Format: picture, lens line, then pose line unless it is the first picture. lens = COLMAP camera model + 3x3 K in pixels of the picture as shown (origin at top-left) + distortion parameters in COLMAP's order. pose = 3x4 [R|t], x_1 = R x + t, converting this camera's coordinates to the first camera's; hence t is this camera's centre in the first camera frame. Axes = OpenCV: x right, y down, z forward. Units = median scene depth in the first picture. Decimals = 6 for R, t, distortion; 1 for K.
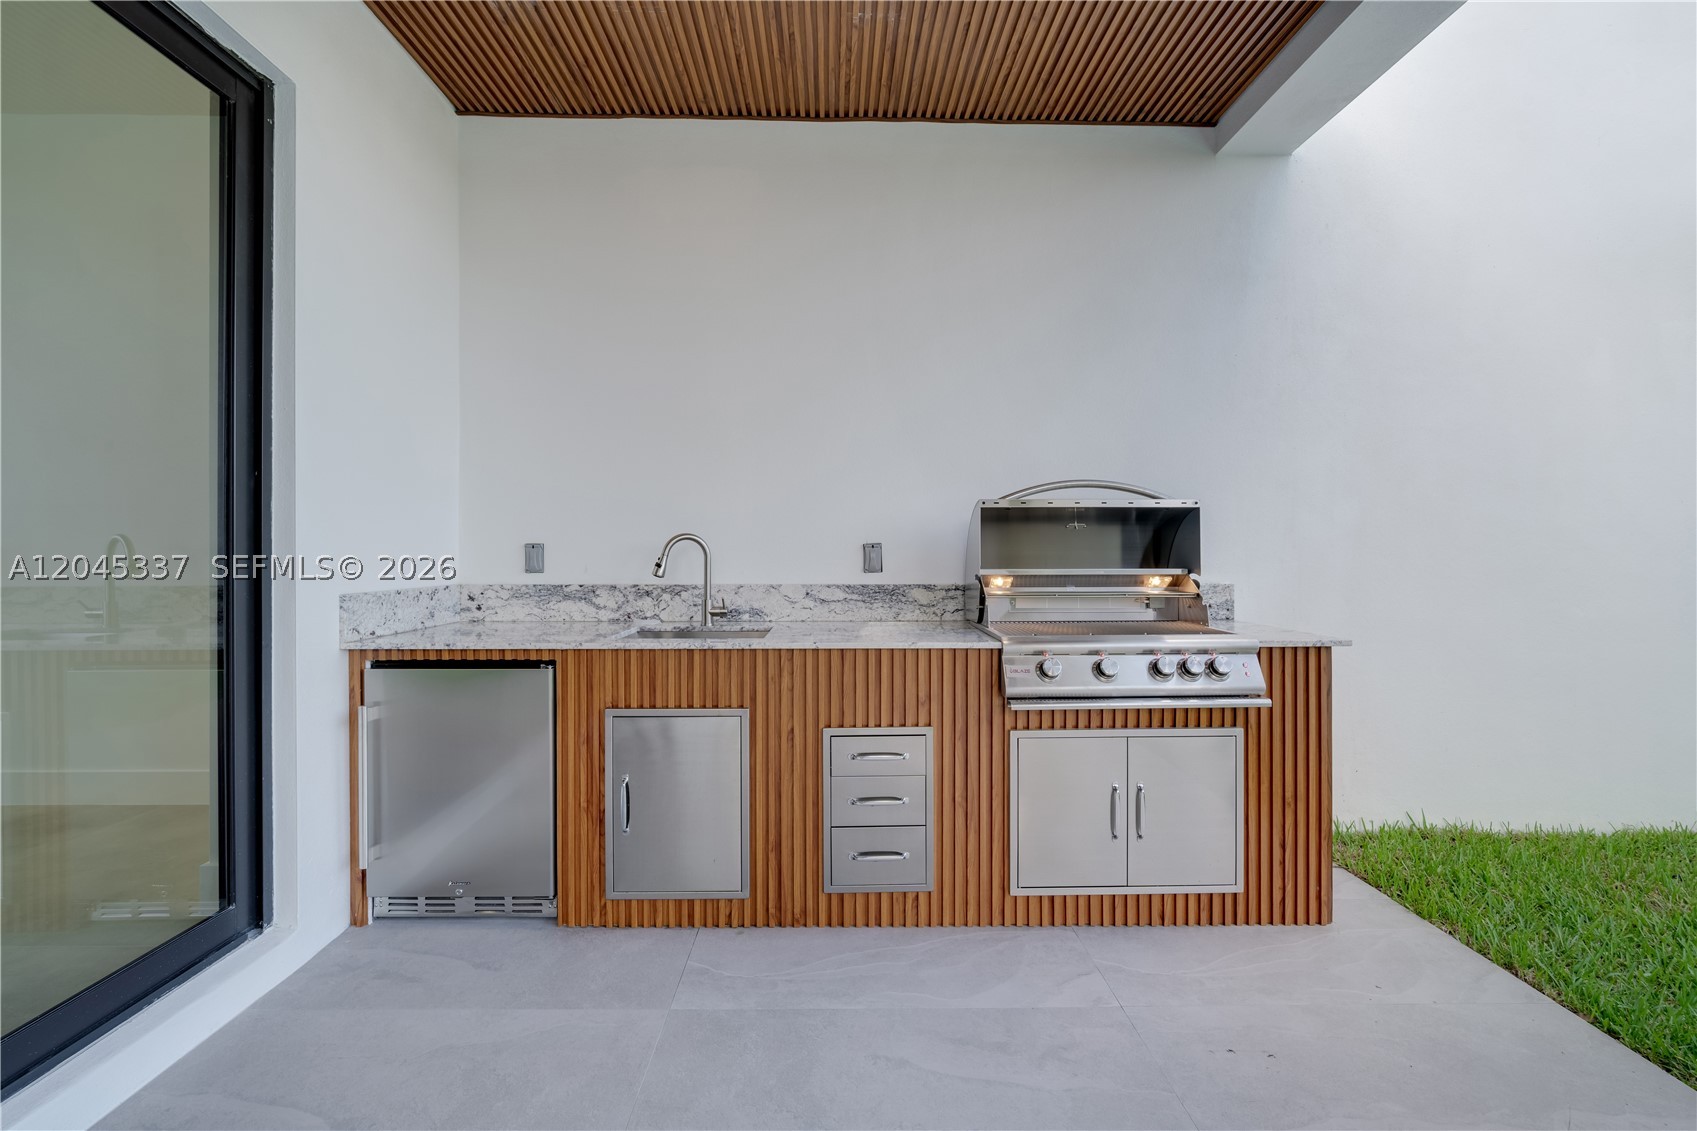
lens RADIAL K [[745.7, 0, 857.5], [0, 745.7, 544.9], [0, 0, 1]] dist [-0.004127, 0.002509]
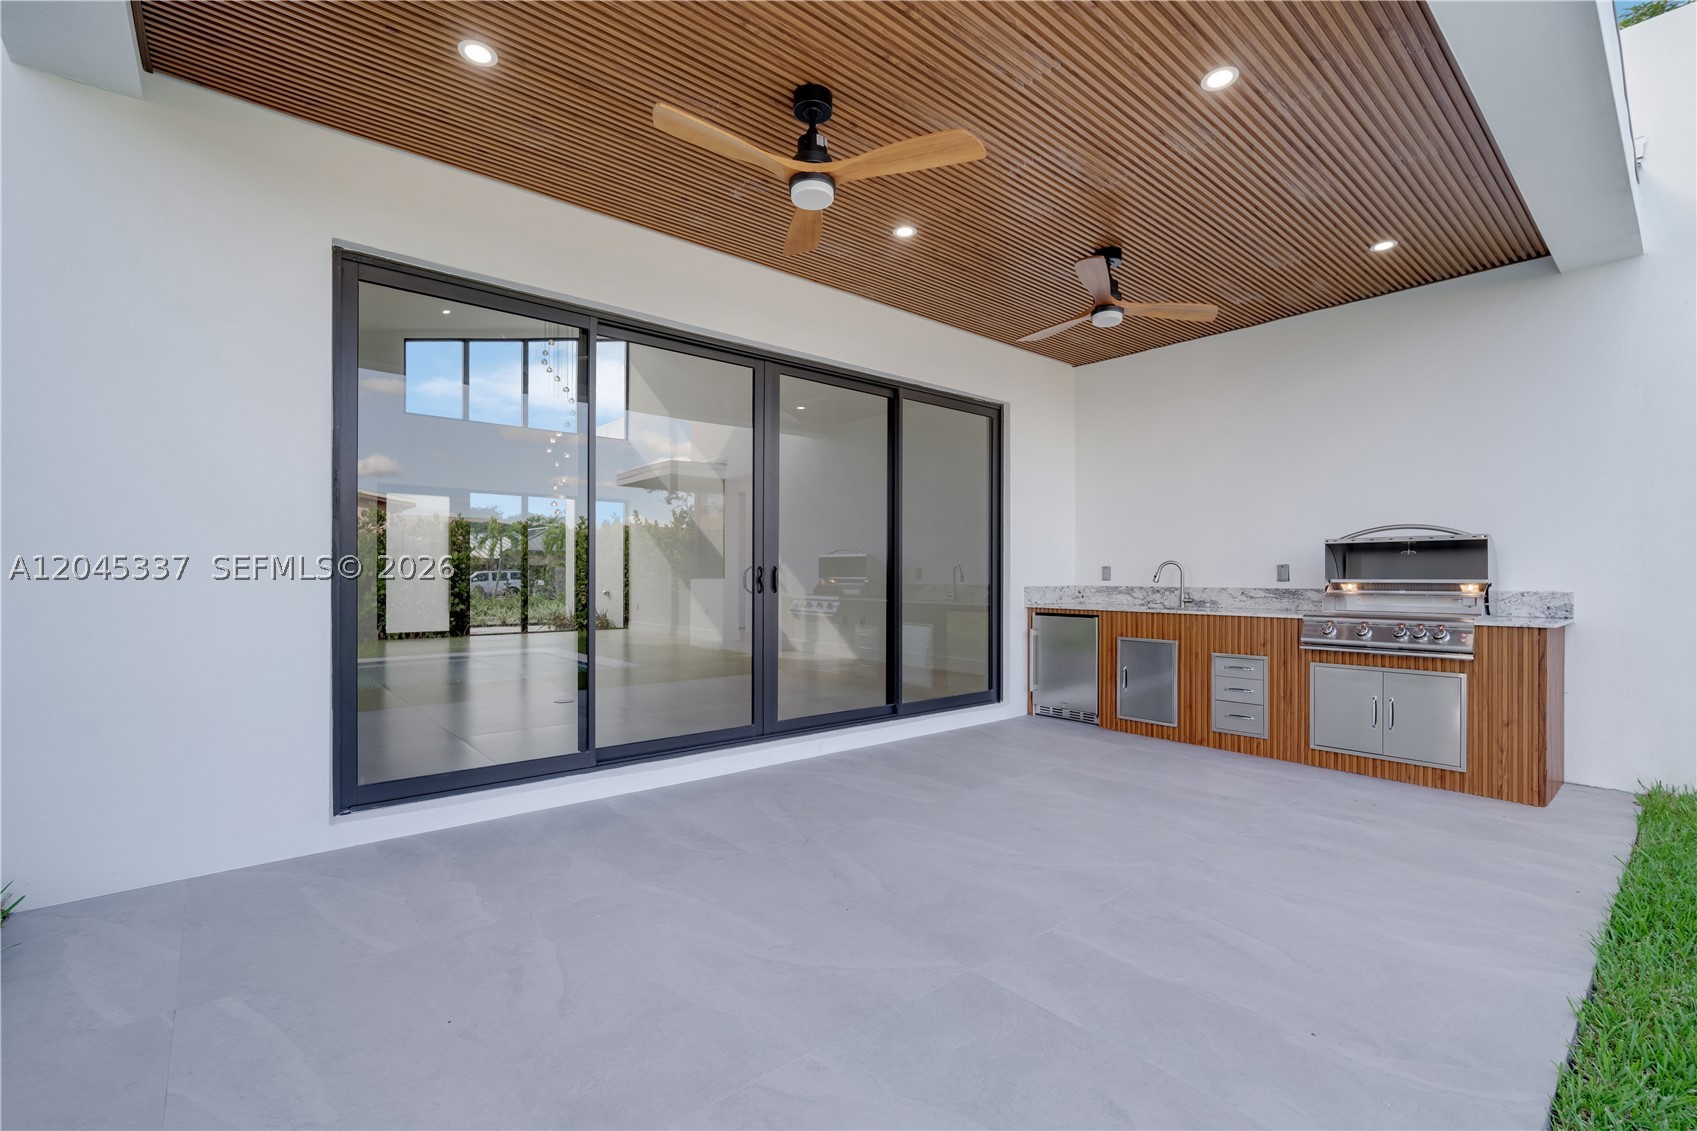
lens RADIAL K [[745.7, 0, 847.4], [0, 745.7, 572.3], [0, 0, 1]] dist [-0.004127, 0.002509]
pose [[0.624034, -0.001807, -0.781395, 0.931961], [-0.004136, 0.999976, -0.005616, 0.037033], [0.781386, 0.006737, 0.624012, -1.083167]]
